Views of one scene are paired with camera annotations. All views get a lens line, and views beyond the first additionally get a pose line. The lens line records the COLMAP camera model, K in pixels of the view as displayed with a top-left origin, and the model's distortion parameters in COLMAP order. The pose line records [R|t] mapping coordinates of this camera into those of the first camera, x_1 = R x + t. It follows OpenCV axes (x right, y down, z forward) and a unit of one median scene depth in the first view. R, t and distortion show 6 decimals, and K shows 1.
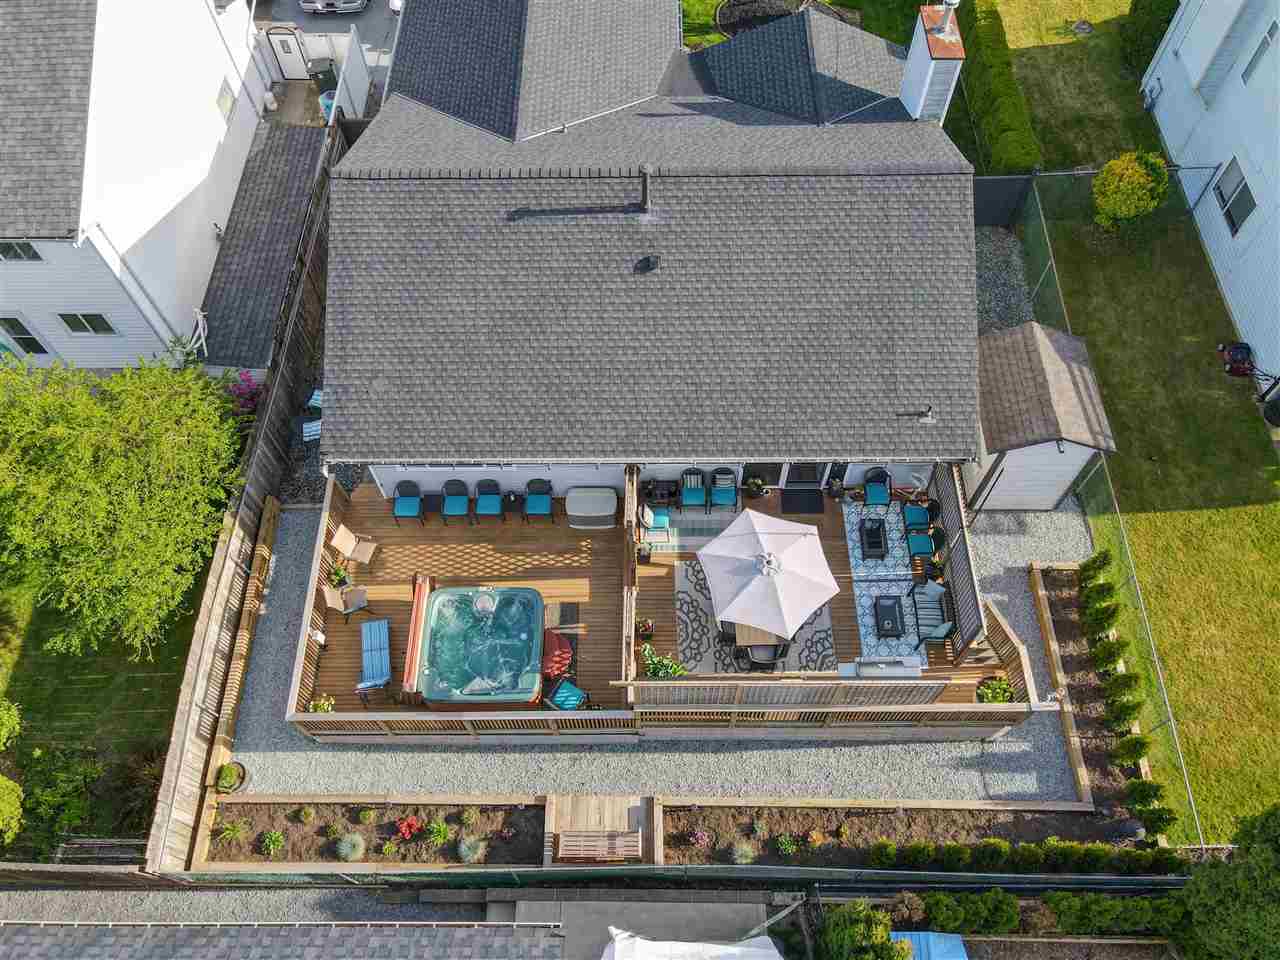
lens RADIAL K [[940.9, 0, 636.1], [0, 940.9, 478.3], [0, 0, 1]] dist [0.022053, -0.000141]
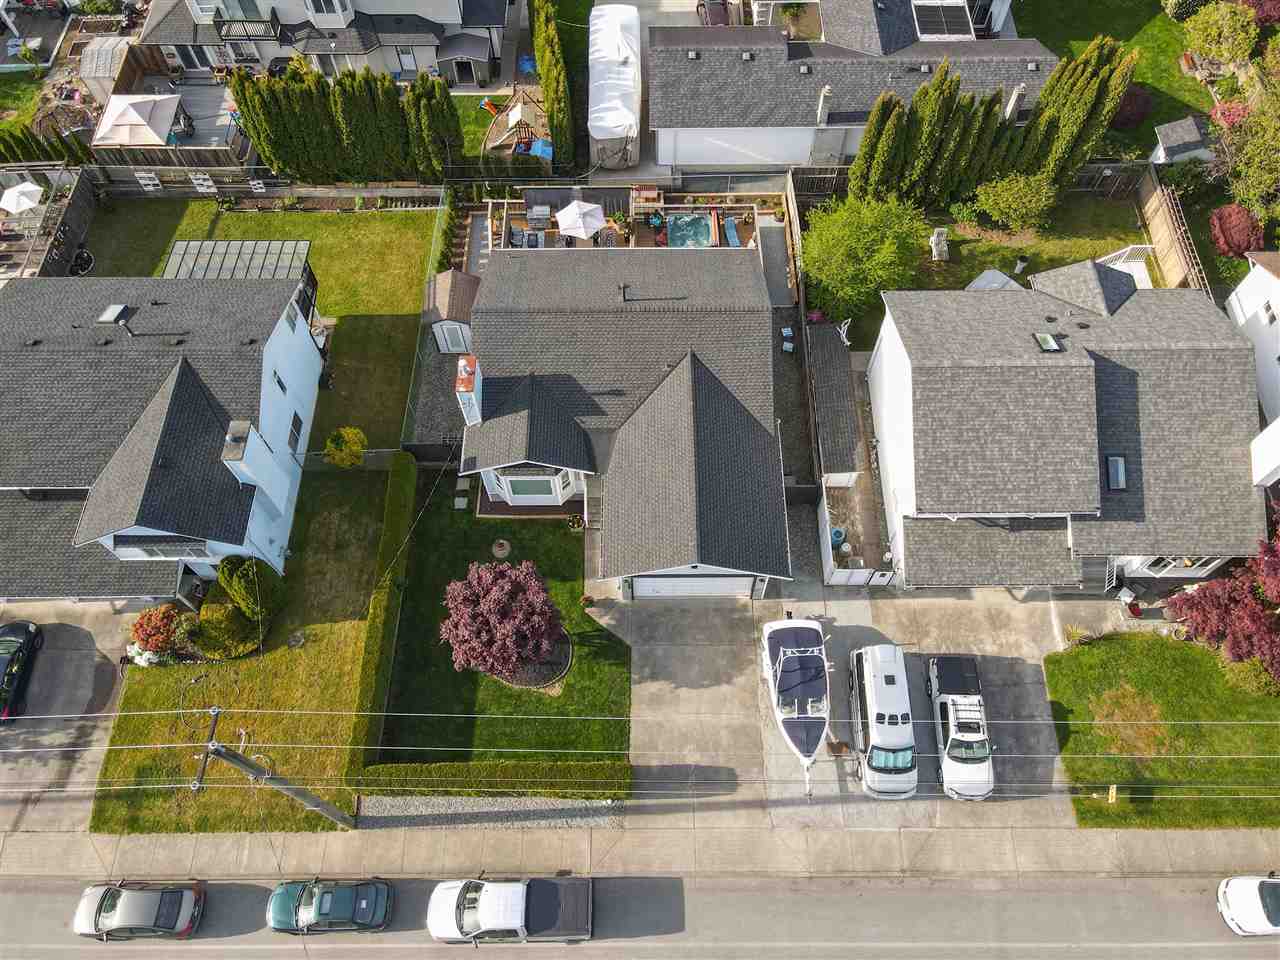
lens RADIAL K [[940.9, 0, 636.1], [0, 940.9, 478.3], [0, 0, 1]] dist [0.022053, -0.000141]
pose [[-0.999658, 0.016568, 0.020221, -0.055521], [0.008807, -0.514868, 0.857224, -2.372157], [0.024614, 0.857109, 0.514546, 0.236061]]
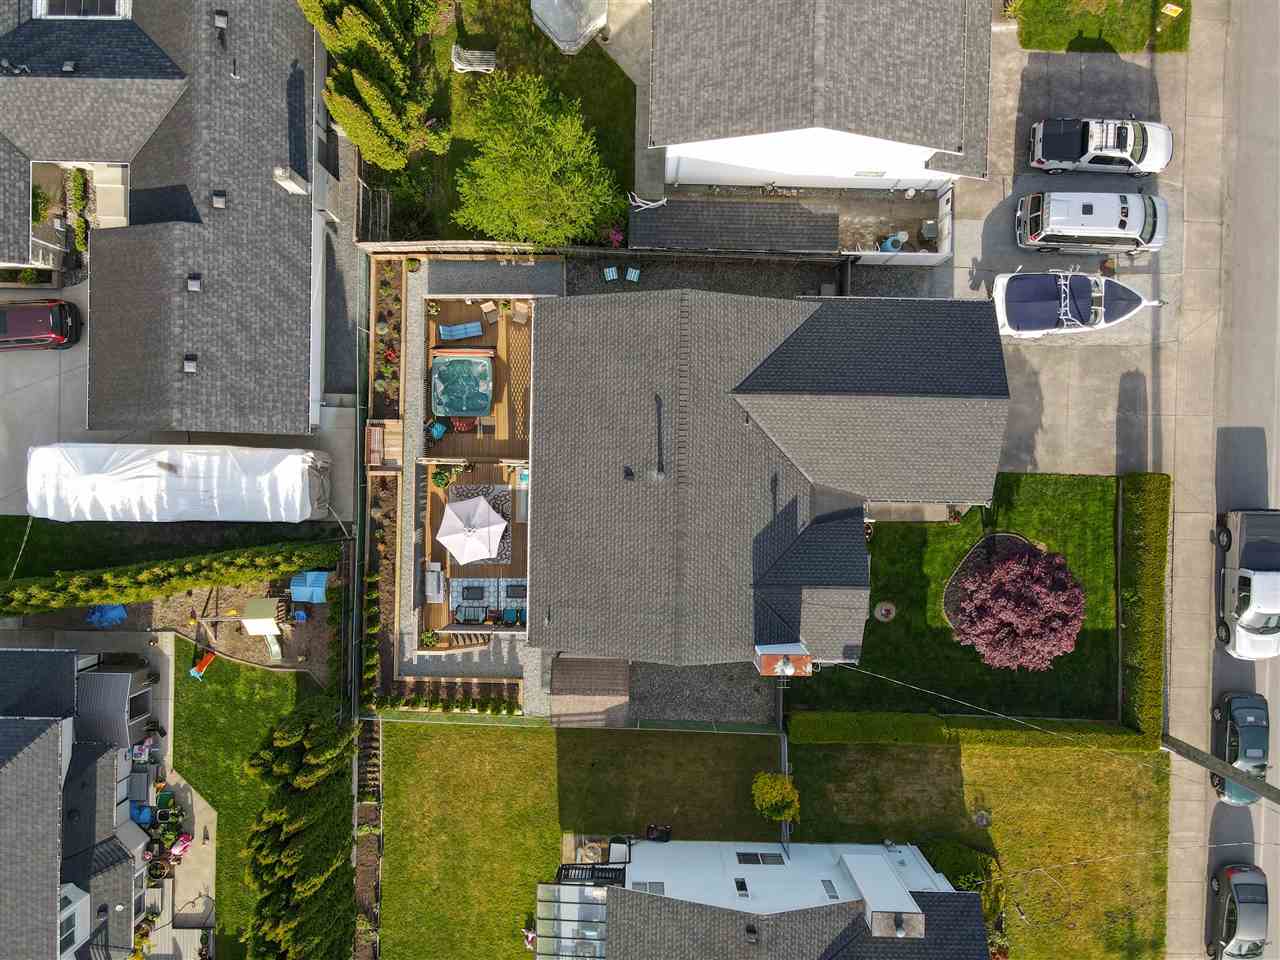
lens RADIAL K [[940.9, 0, 636.1], [0, 940.9, 478.3], [0, 0, 1]] dist [0.022053, -0.000141]
pose [[-0.012407, 0.999541, 0.027646, -0.029408], [-0.863410, -0.024655, 0.503900, -1.120159], [0.504350, -0.017617, 0.863319, -0.514662]]
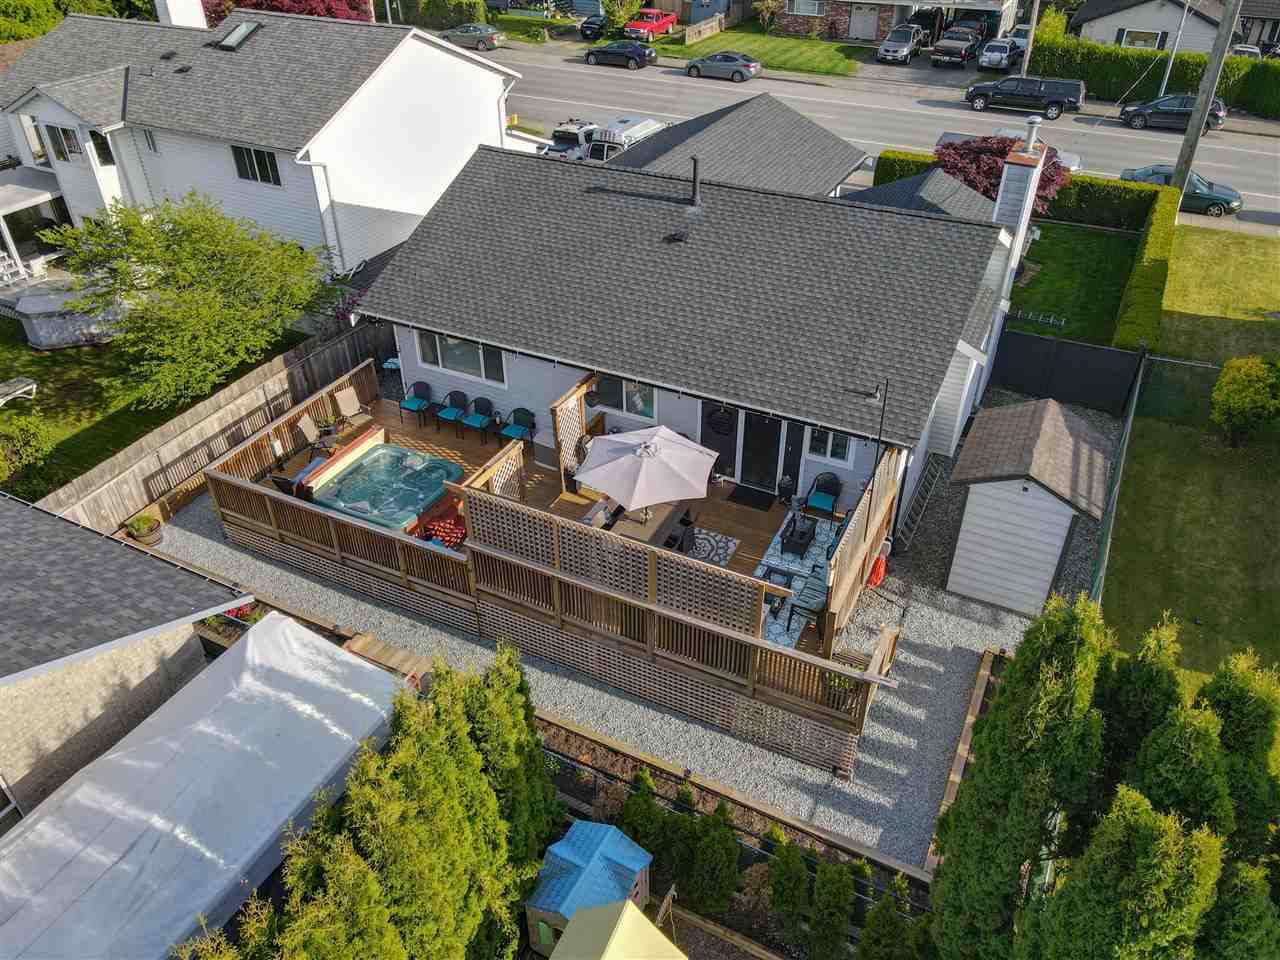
lens RADIAL K [[929.9, 0, 640.0], [0, 929.9, 480.0], [0, 0, 1]] dist [0.021055, 0.002153]
pose [[0.894860, 0.268703, -0.356405, 0.439257], [-0.392737, 0.853429, -0.342661, 0.406948], [0.212093, 0.446607, 0.869229, 0.162449]]
